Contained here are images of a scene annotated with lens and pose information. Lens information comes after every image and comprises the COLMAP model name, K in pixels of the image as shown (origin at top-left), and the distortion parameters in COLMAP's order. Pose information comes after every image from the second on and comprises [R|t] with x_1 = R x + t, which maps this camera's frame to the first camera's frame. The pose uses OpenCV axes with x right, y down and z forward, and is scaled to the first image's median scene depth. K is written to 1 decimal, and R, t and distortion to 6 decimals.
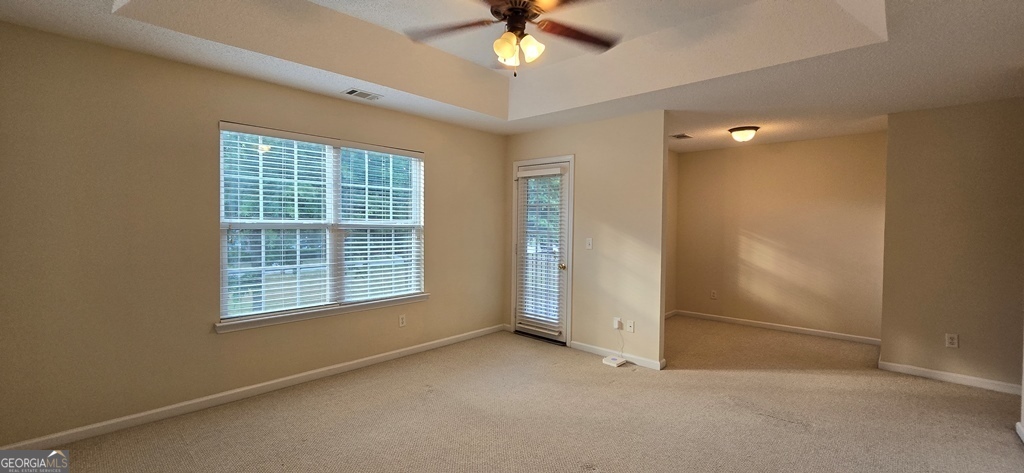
lens RADIAL K [[421.1, 0, 510.2], [0, 421.1, 231.8], [0, 0, 1]] dist [-0.004024, 0.000914]
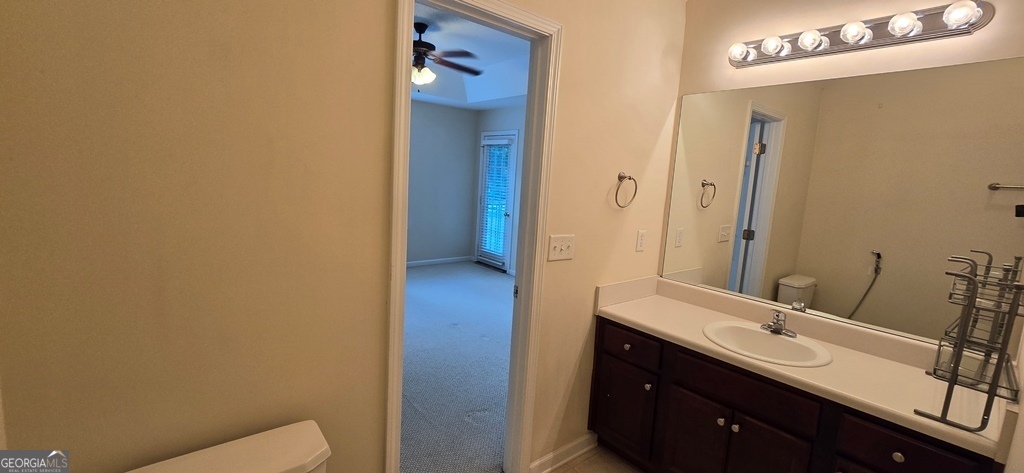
lens RADIAL K [[421.1, 0, 510.2], [0, 421.1, 231.8], [0, 0, 1]] dist [-0.004024, 0.000914]
pose [[0.990376, 0.066942, -0.121136, 0.291051], [-0.053876, 0.992679, 0.108099, -0.007856], [0.127486, -0.100533, 0.986732, -0.314225]]
